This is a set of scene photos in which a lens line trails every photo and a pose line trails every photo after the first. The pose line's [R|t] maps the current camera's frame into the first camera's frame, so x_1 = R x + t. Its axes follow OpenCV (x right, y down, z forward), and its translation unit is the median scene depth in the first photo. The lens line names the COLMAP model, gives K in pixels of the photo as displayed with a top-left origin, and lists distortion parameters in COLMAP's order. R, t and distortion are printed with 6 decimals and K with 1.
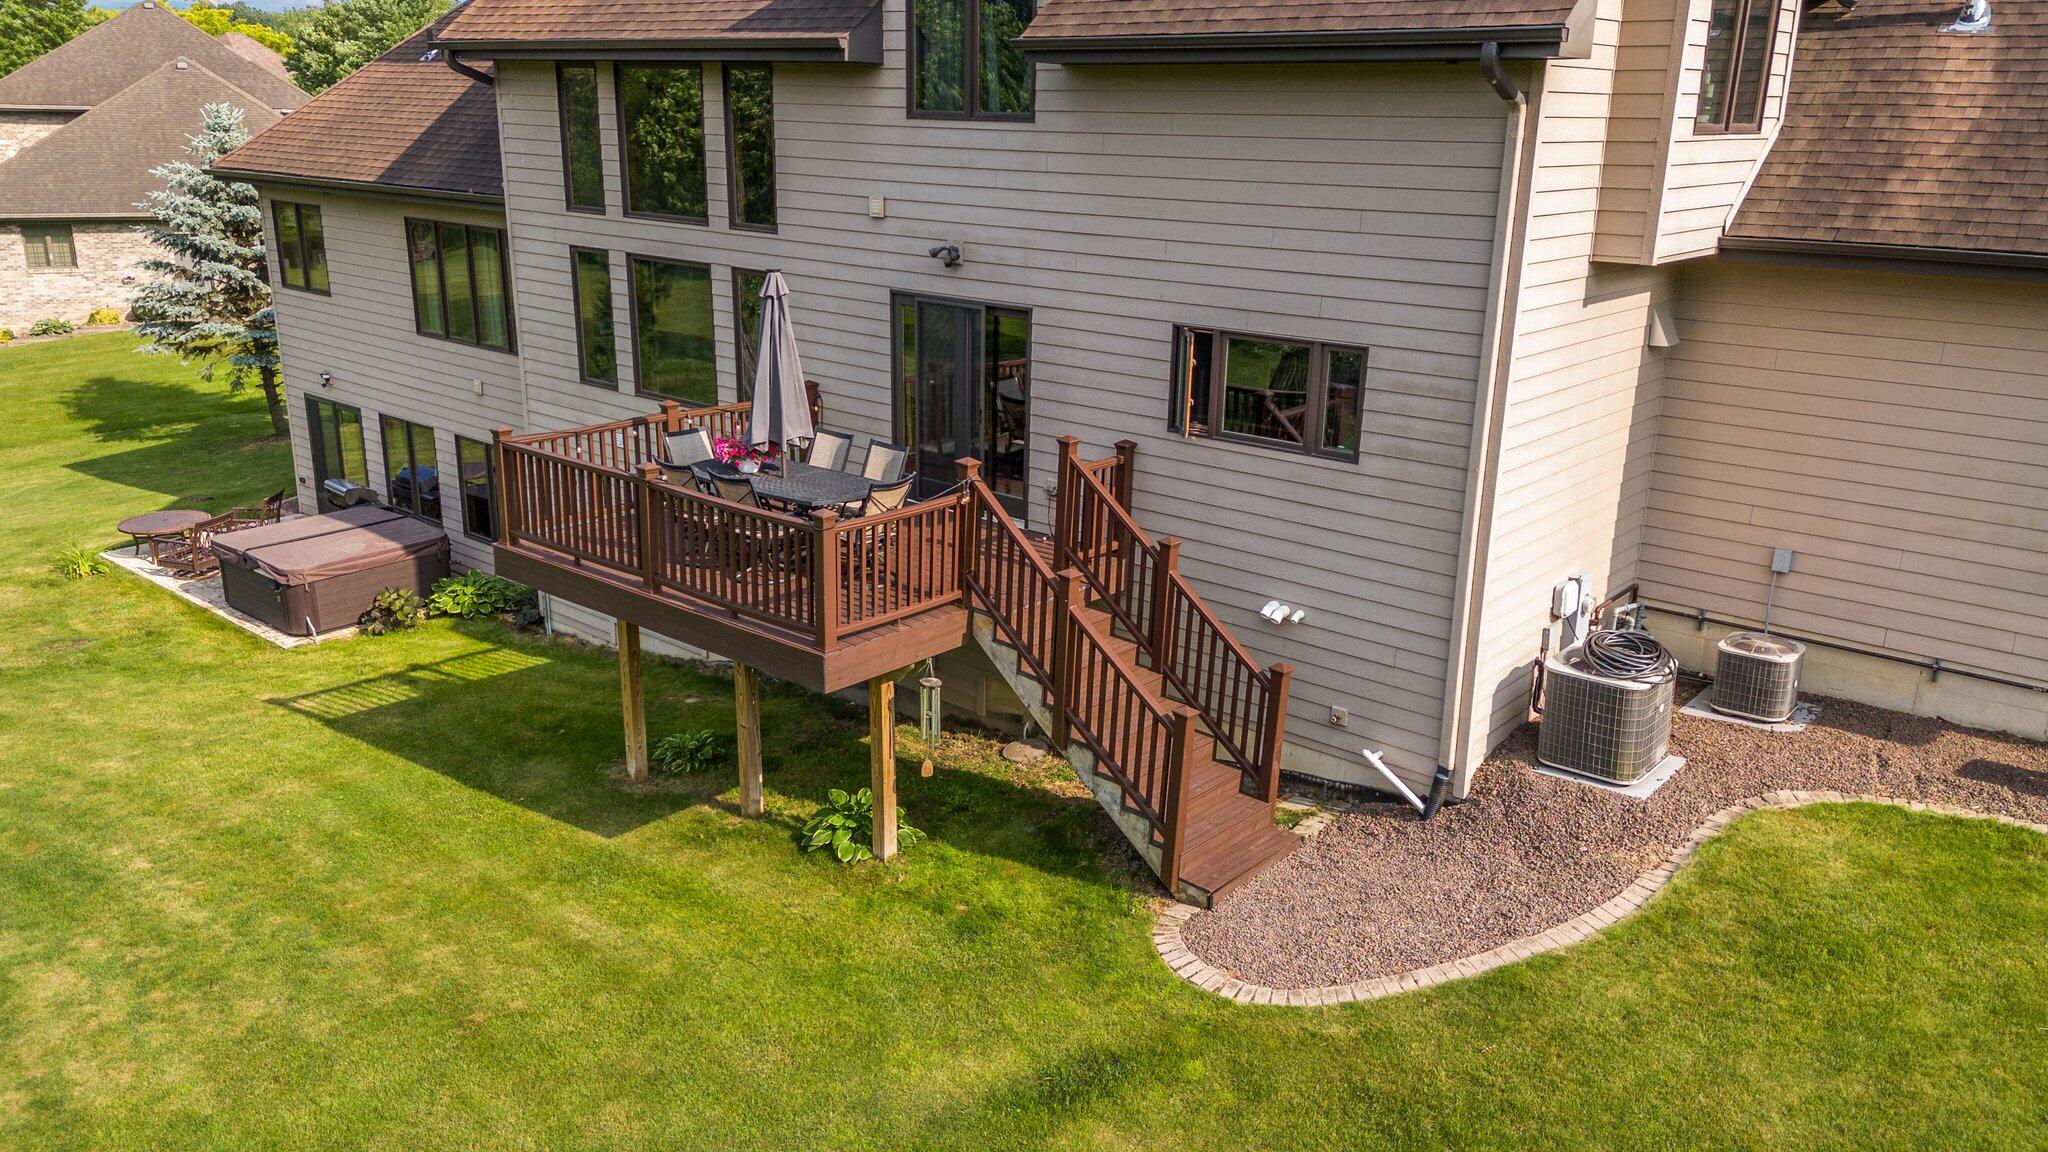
lens RADIAL K [[1524.8, 0, 1024.0], [0, 1524.8, 576.0], [0, 0, 1]] dist [0.111733, -0.126801]
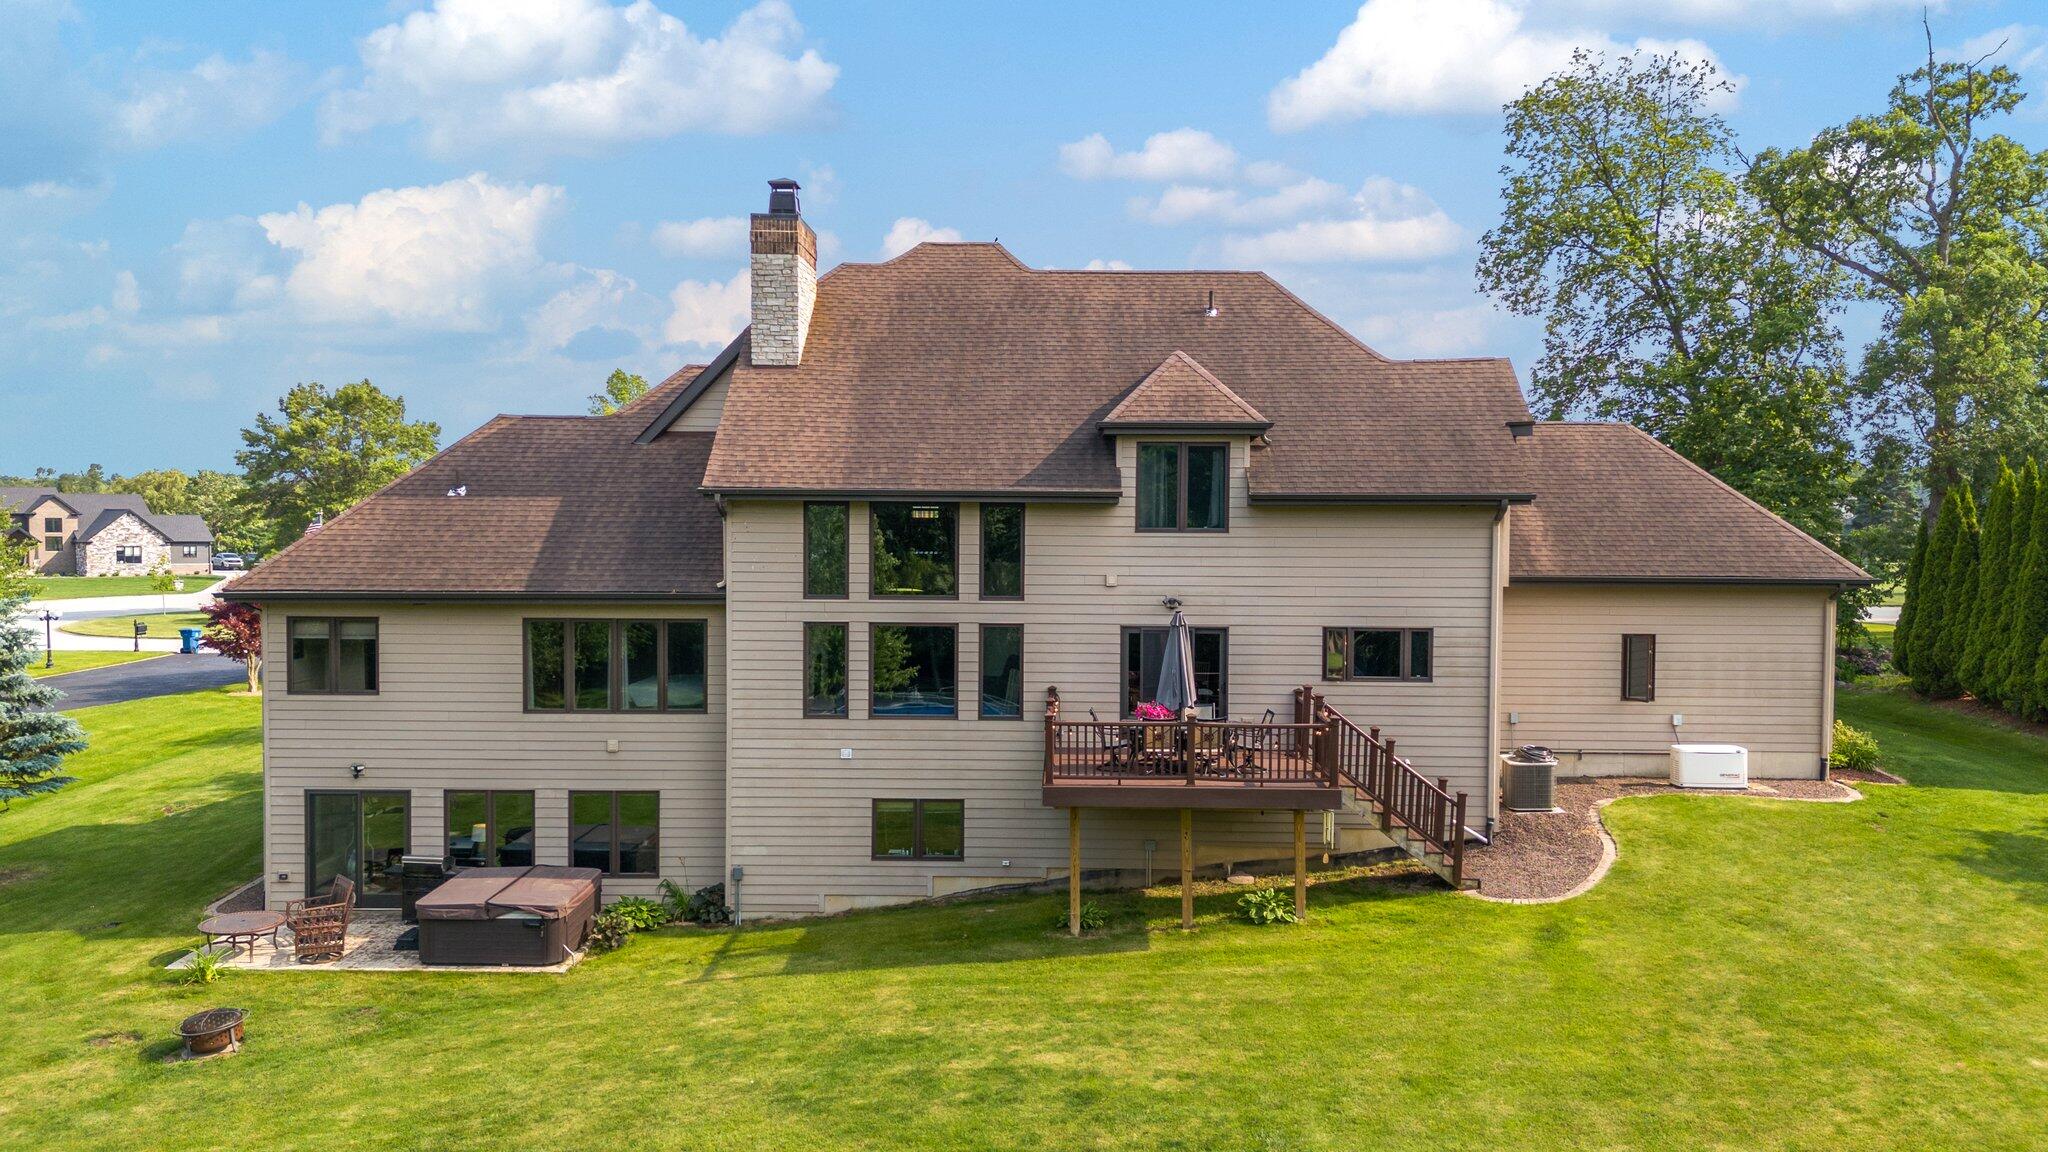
lens RADIAL K [[1524.8, 0, 1024.0], [0, 1524.8, 576.0], [0, 0, 1]] dist [0.111733, -0.126801]
pose [[0.770347, -0.039069, 0.636426, -1.301848], [0.193535, 0.965360, -0.174998, 0.040235], [-0.607543, 0.257980, 0.751224, -0.249805]]
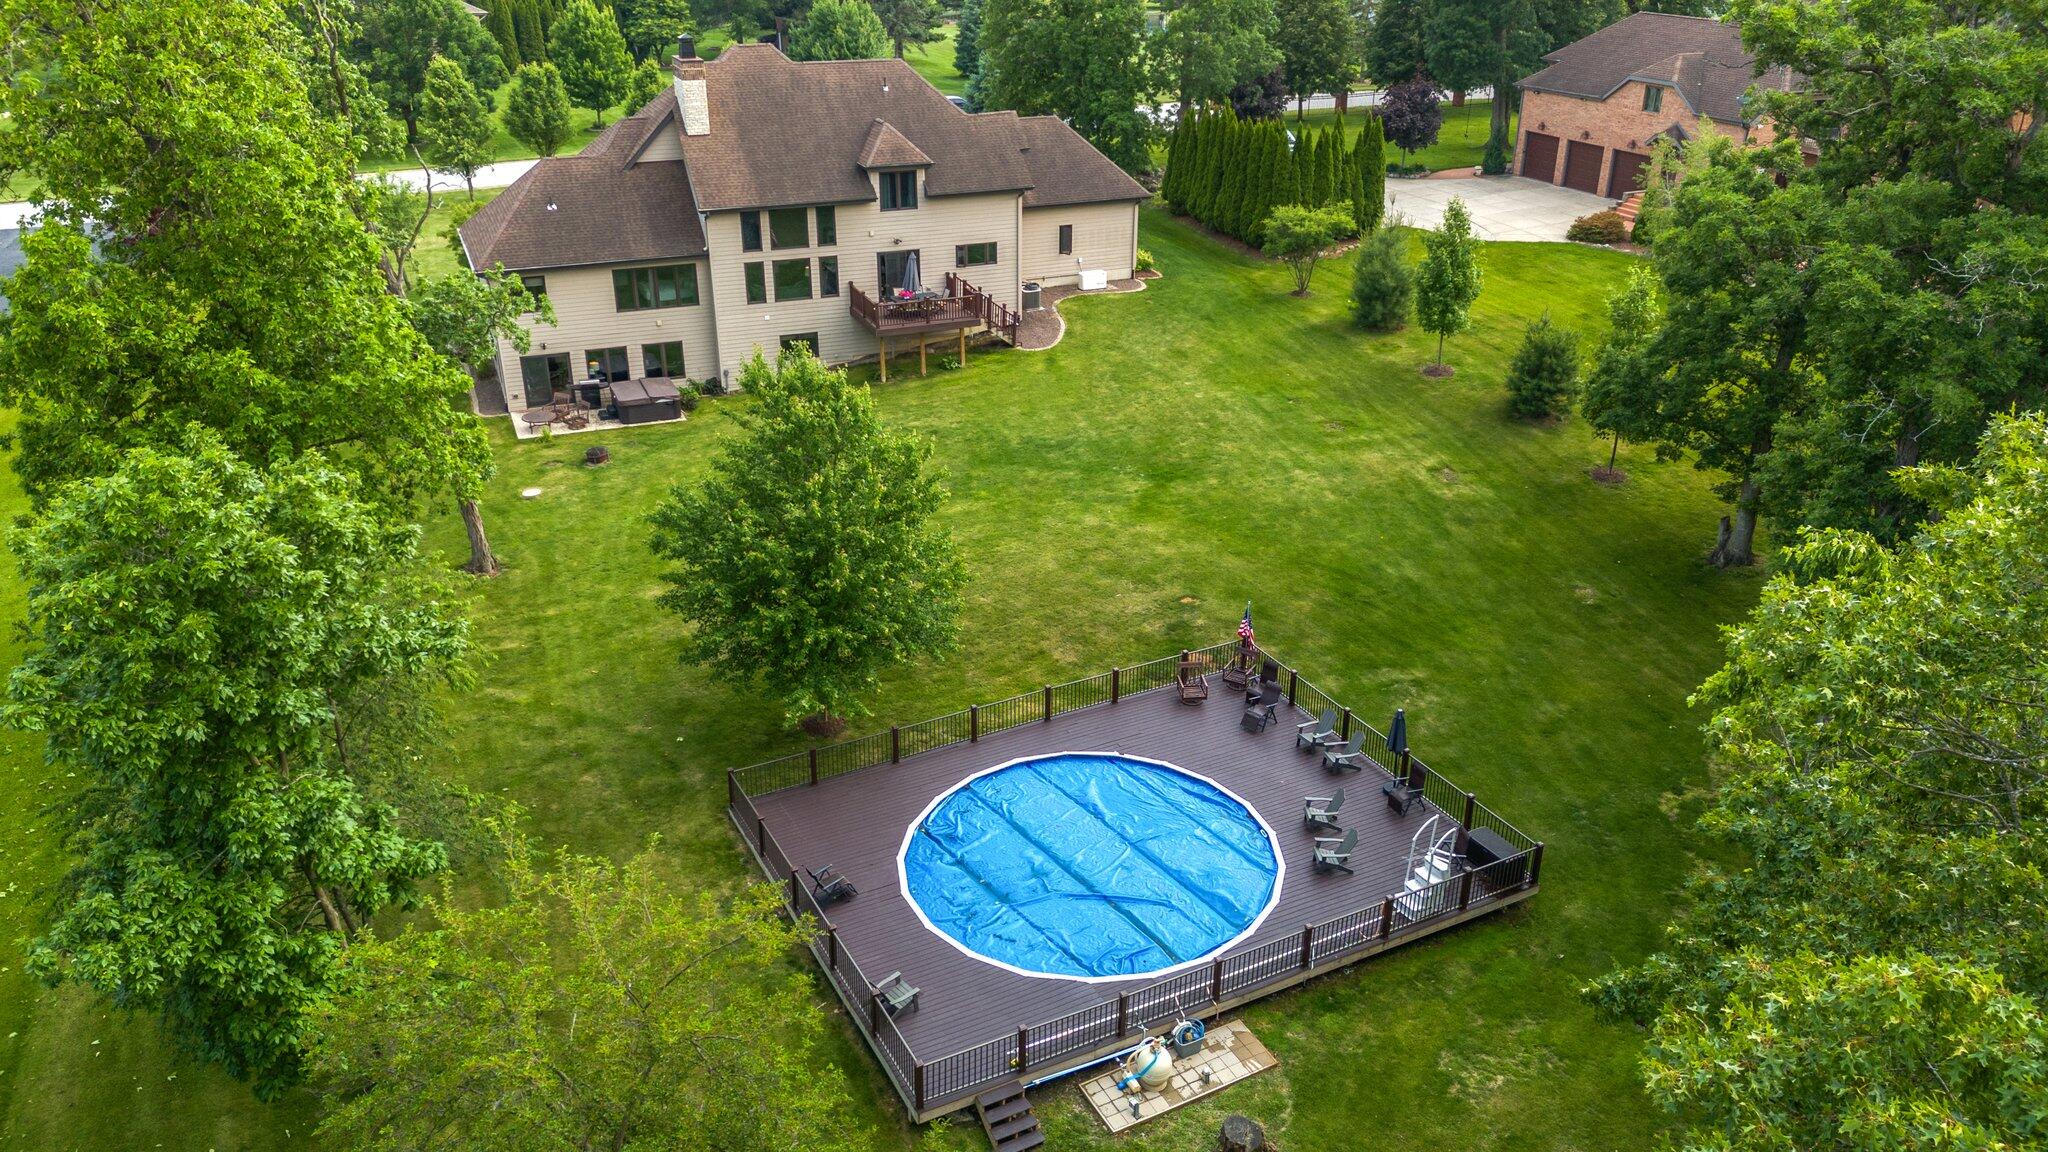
lens RADIAL K [[1524.8, 0, 1024.0], [0, 1524.8, 576.0], [0, 0, 1]] dist [0.111733, -0.126801]
pose [[0.449454, -0.389576, 0.803879, -3.656704], [0.266840, 0.917359, 0.295378, -0.514706], [-0.852518, 0.081749, 0.516265, -1.430751]]
